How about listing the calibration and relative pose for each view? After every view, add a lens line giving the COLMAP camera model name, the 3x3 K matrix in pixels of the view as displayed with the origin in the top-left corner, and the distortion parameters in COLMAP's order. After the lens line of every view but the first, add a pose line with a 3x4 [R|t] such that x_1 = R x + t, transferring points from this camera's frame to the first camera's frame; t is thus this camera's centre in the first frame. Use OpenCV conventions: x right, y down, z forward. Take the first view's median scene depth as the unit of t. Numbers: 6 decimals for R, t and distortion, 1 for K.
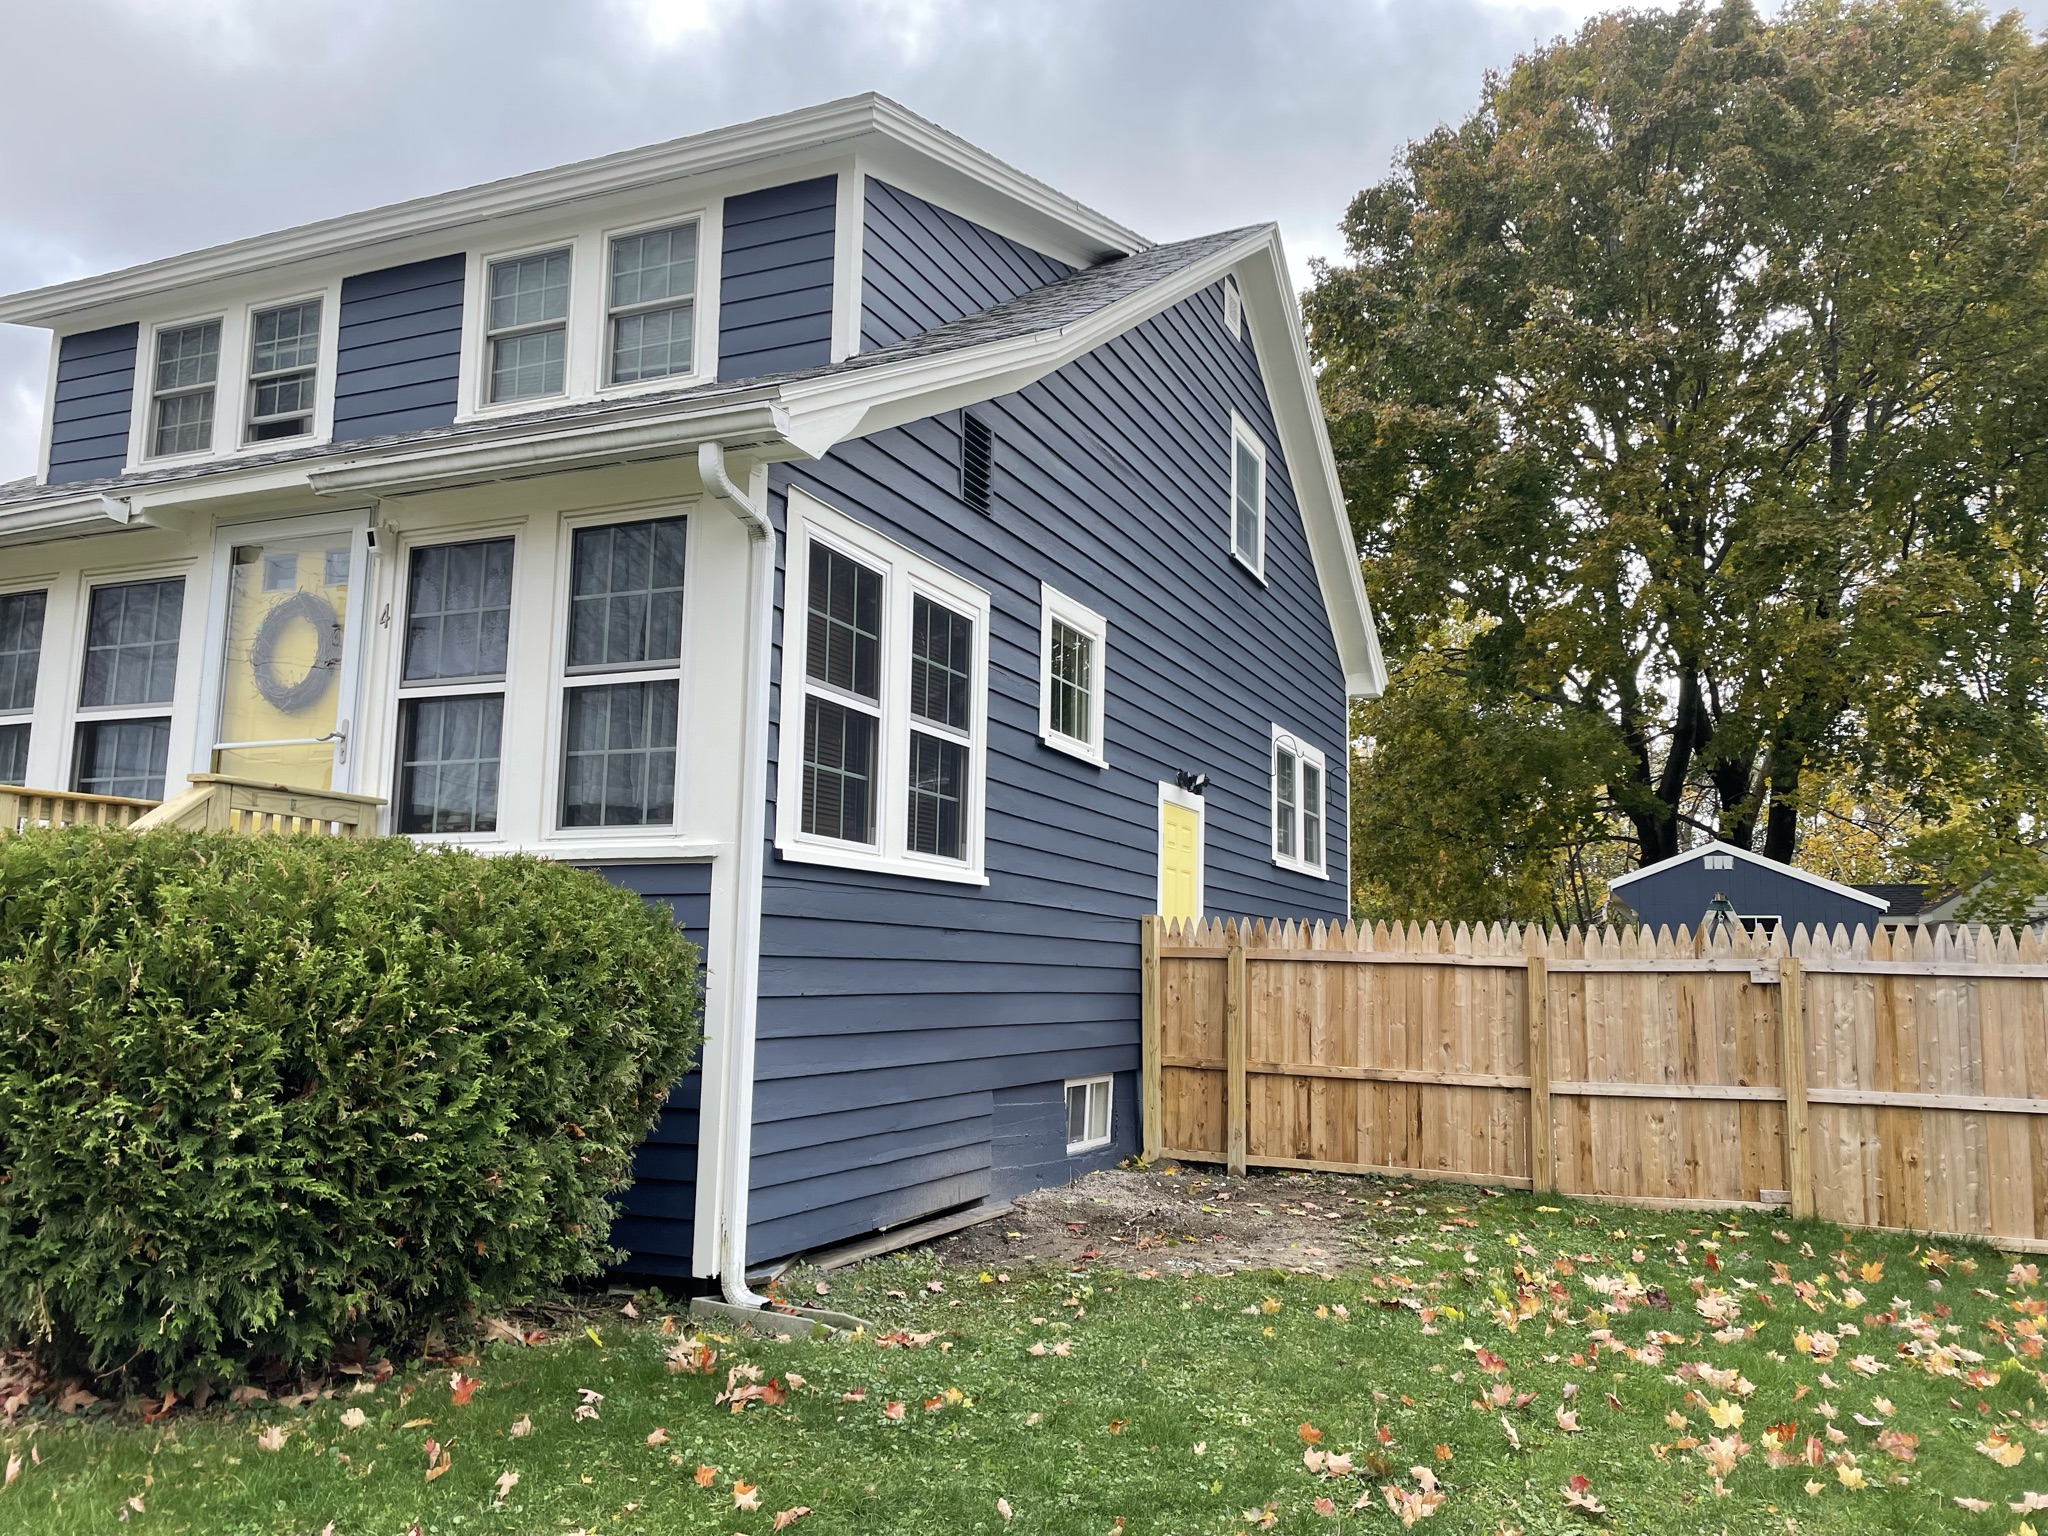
lens RADIAL K [[1538.5, 0, 1022.5], [0, 1538.5, 763.2], [0, 0, 1]] dist [-0.007674, -0.004074]
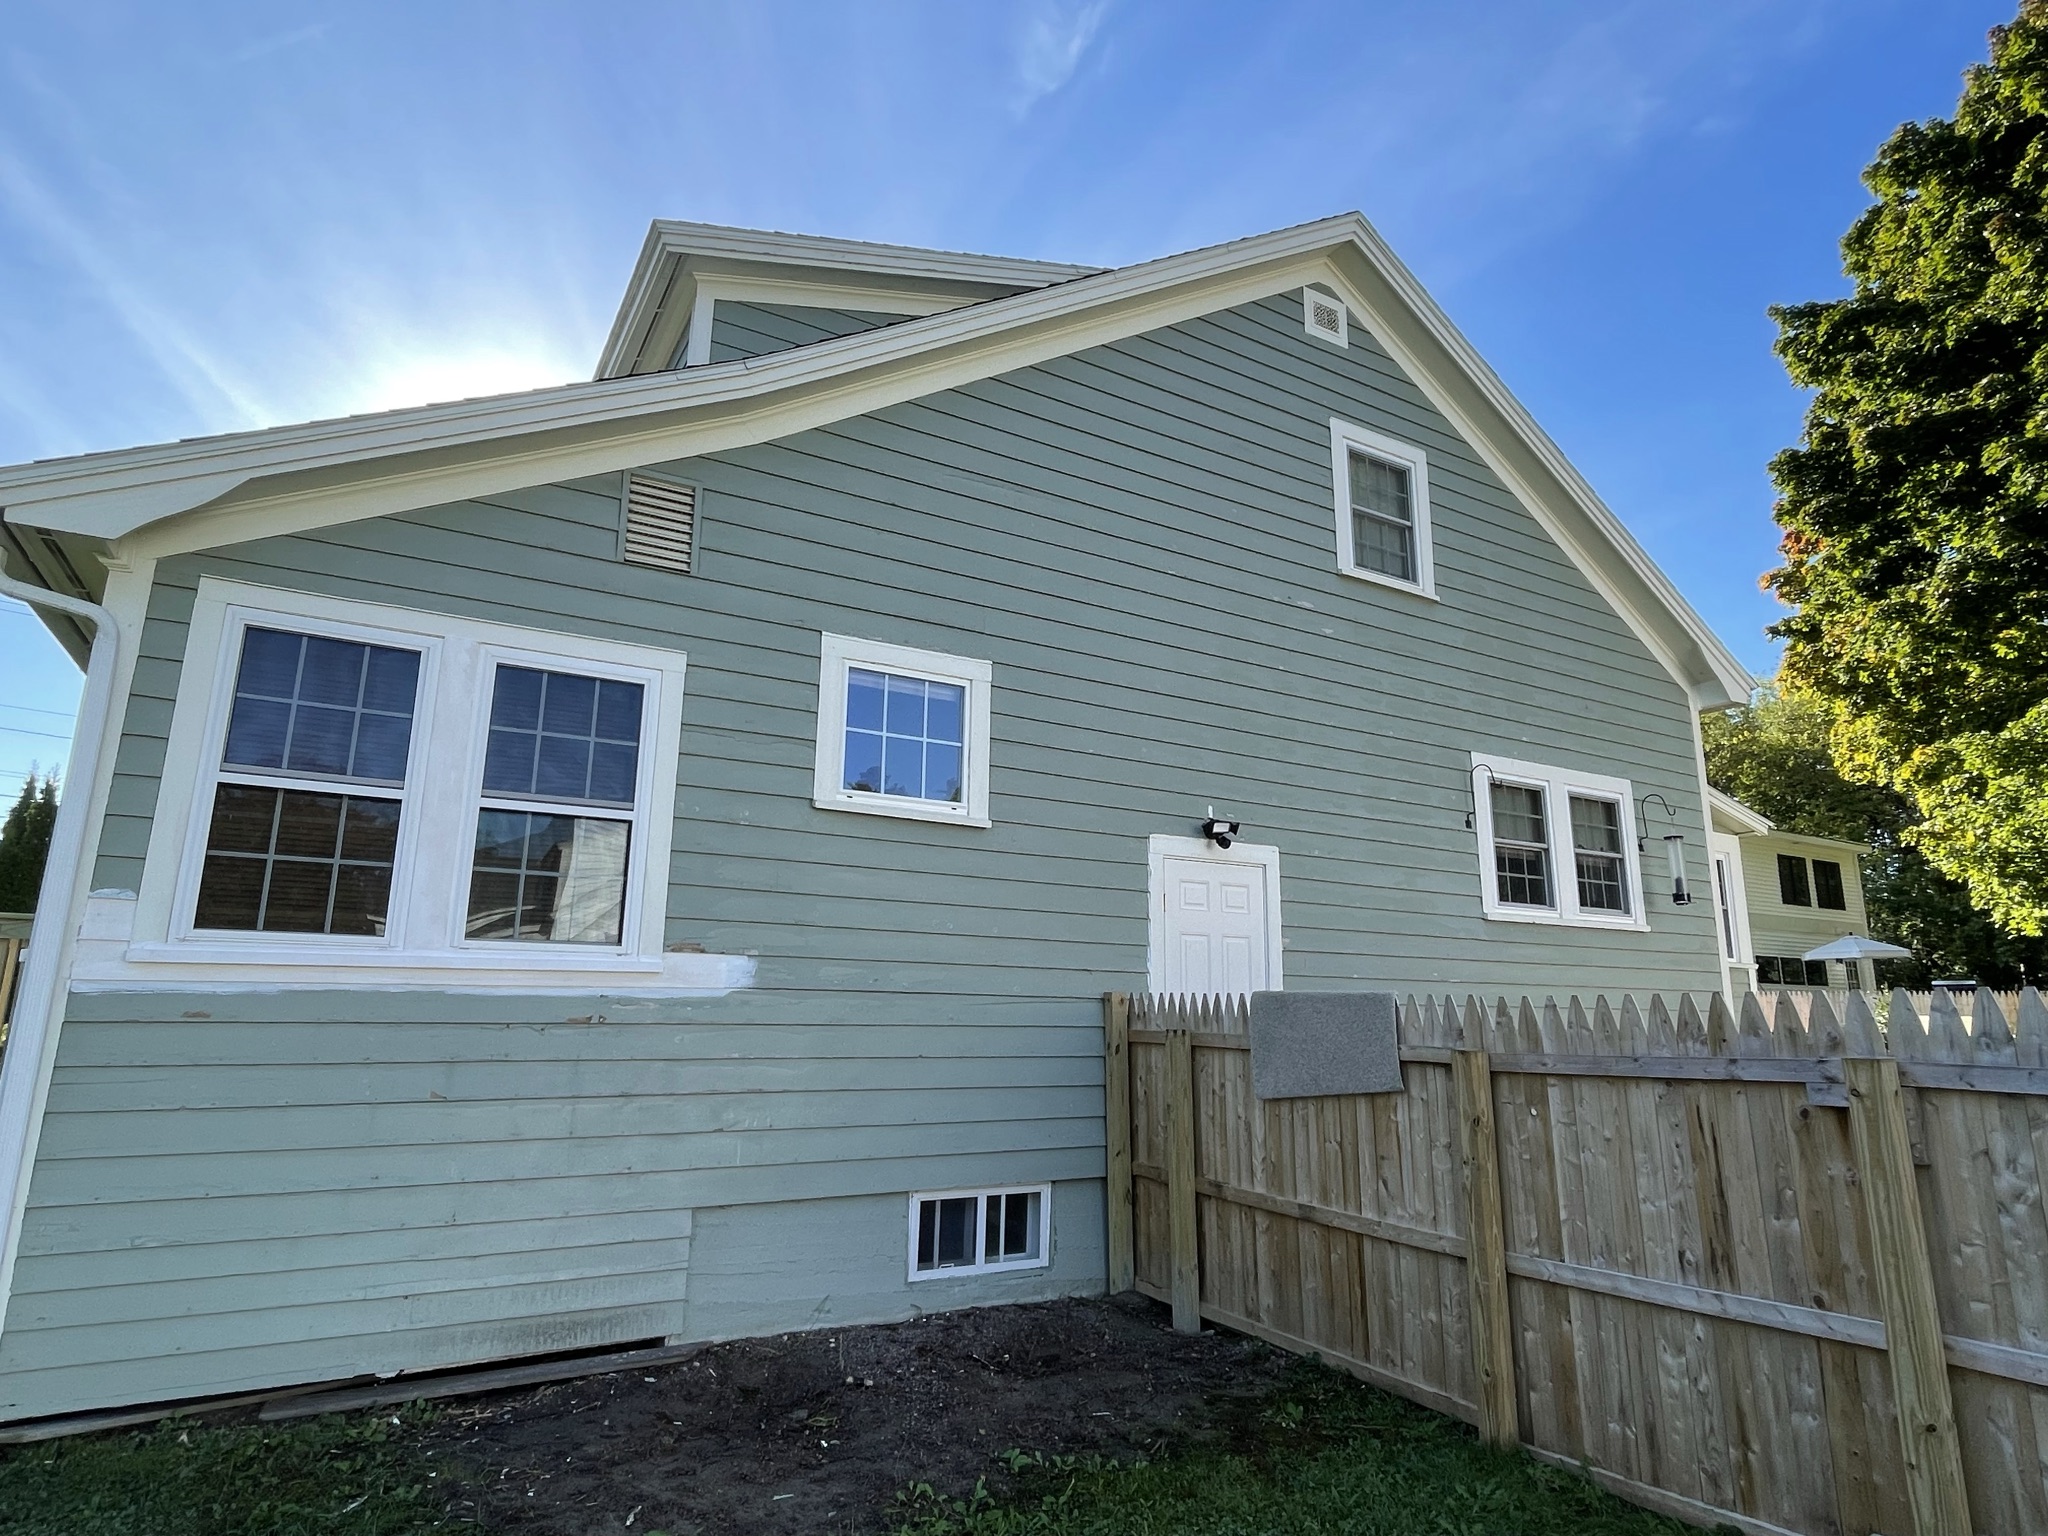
lens RADIAL K [[1144.2, 0, 1030.9], [0, 1144.2, 760.5], [0, 0, 1]] dist [-0.000844, 0.001999]
pose [[0.818427, -0.137095, -0.558016, 0.483345], [0.084676, 0.989294, -0.118860, 0.049083], [0.568337, 0.050028, 0.821274, 0.510582]]
